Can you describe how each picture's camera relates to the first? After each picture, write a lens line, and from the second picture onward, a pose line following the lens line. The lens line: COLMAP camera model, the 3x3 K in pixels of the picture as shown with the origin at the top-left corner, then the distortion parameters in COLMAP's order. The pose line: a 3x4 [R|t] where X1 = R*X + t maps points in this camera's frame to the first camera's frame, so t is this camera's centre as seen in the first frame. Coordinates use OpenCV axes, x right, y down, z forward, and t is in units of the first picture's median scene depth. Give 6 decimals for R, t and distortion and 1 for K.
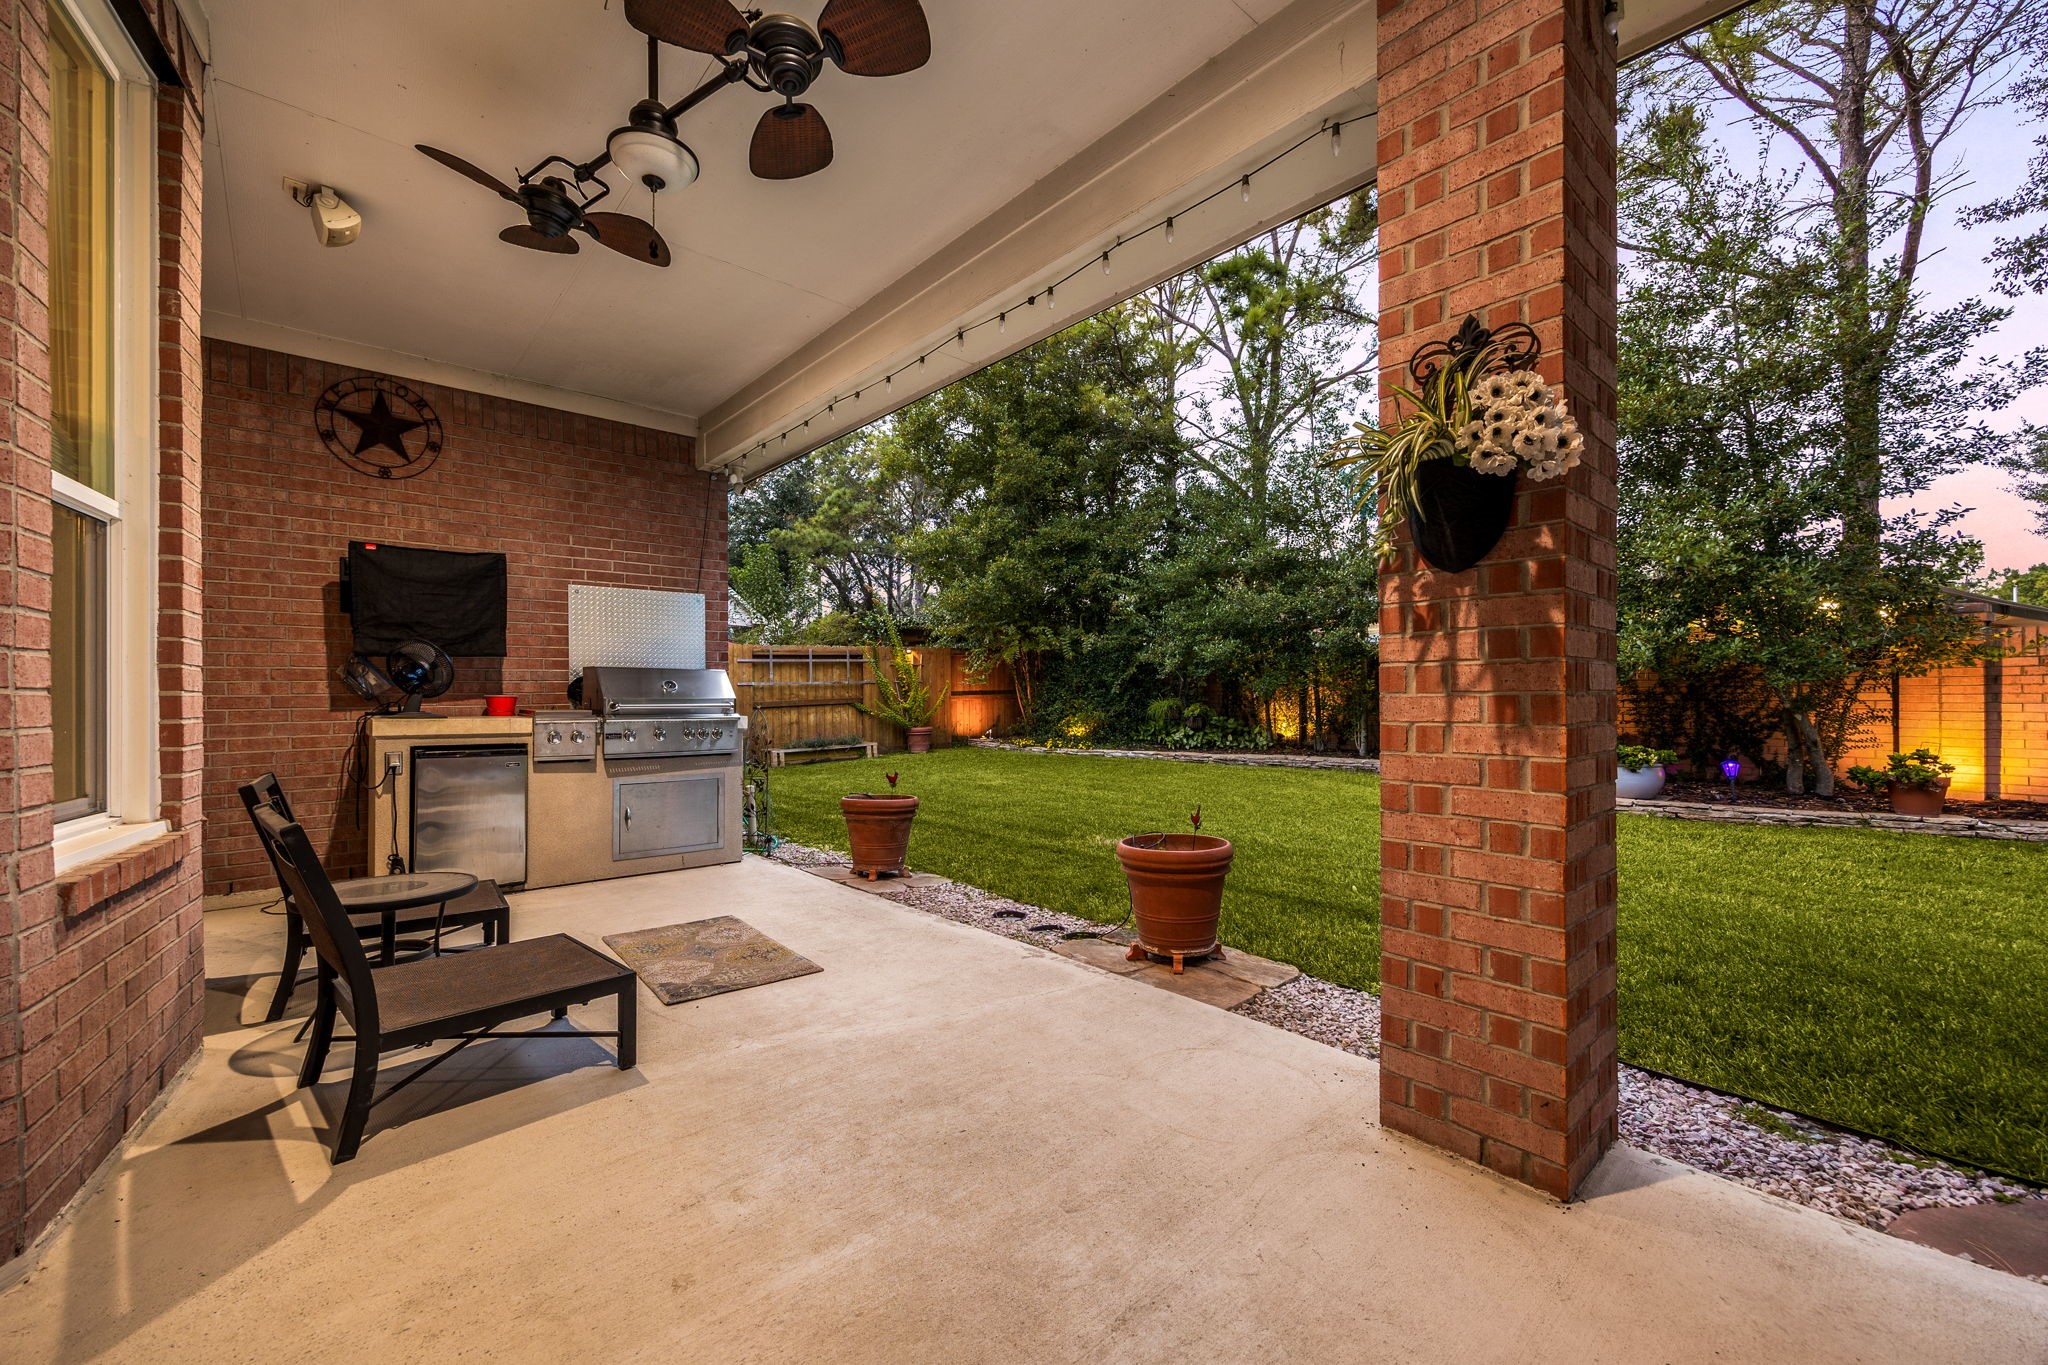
lens RADIAL K [[792.6, 0, 1032.0], [0, 792.6, 683.5], [0, 0, 1]] dist [0.002247, -0.000658]
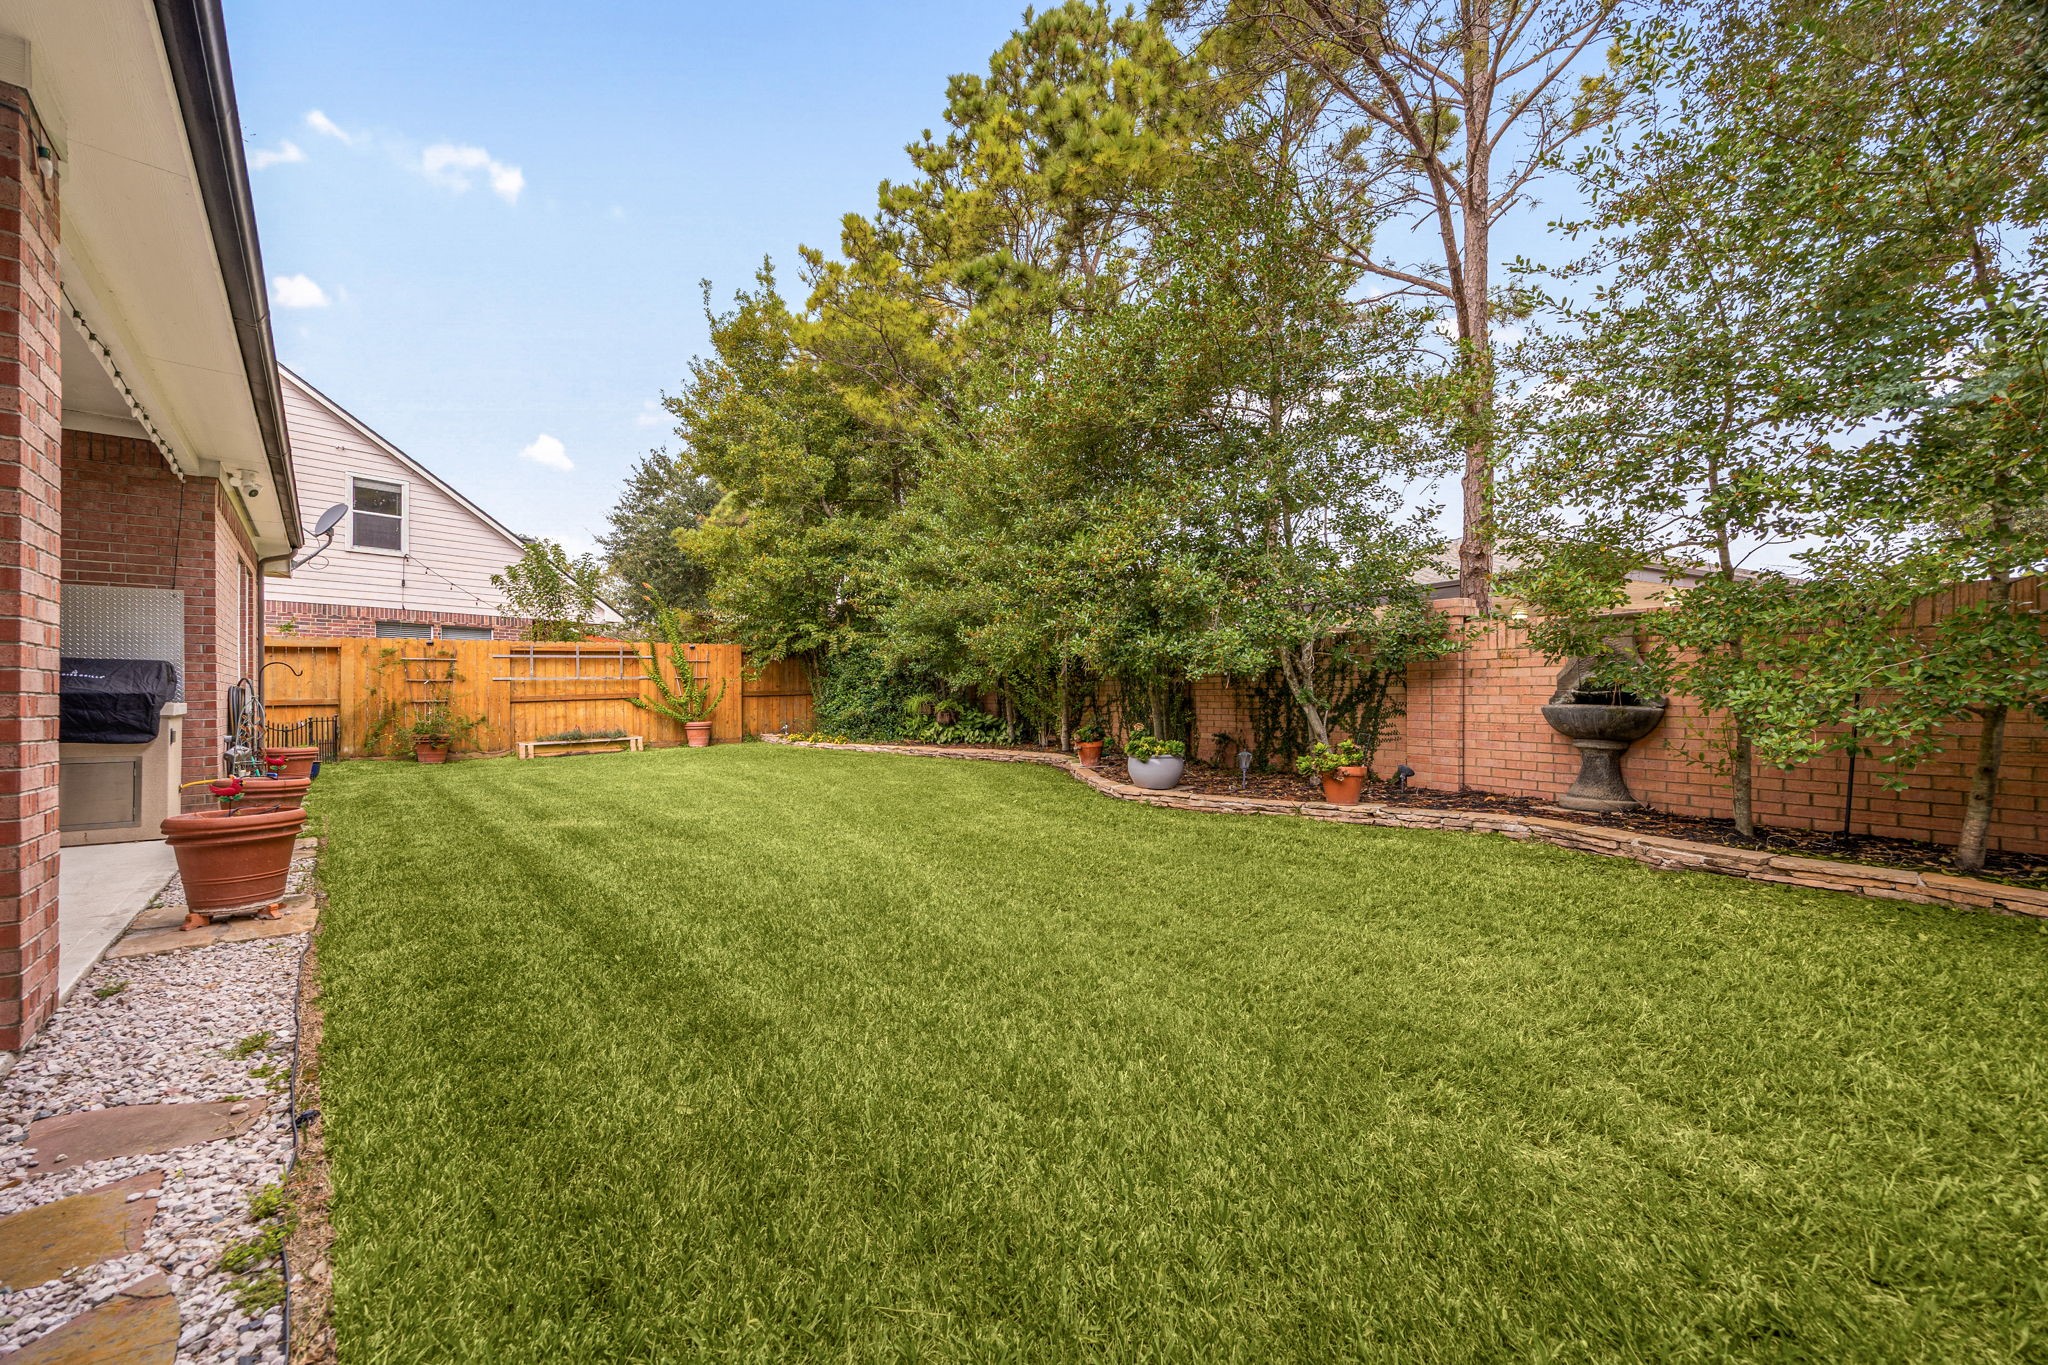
lens RADIAL K [[792.6, 0, 1009.0], [0, 792.6, 695.3], [0, 0, 1]] dist [0.002247, -0.000658]
pose [[0.999698, 0.003007, -0.024374, 0.313198], [-0.002629, 0.999876, 0.015532, 0.004082], [0.024418, -0.015463, 0.999582, -0.018995]]
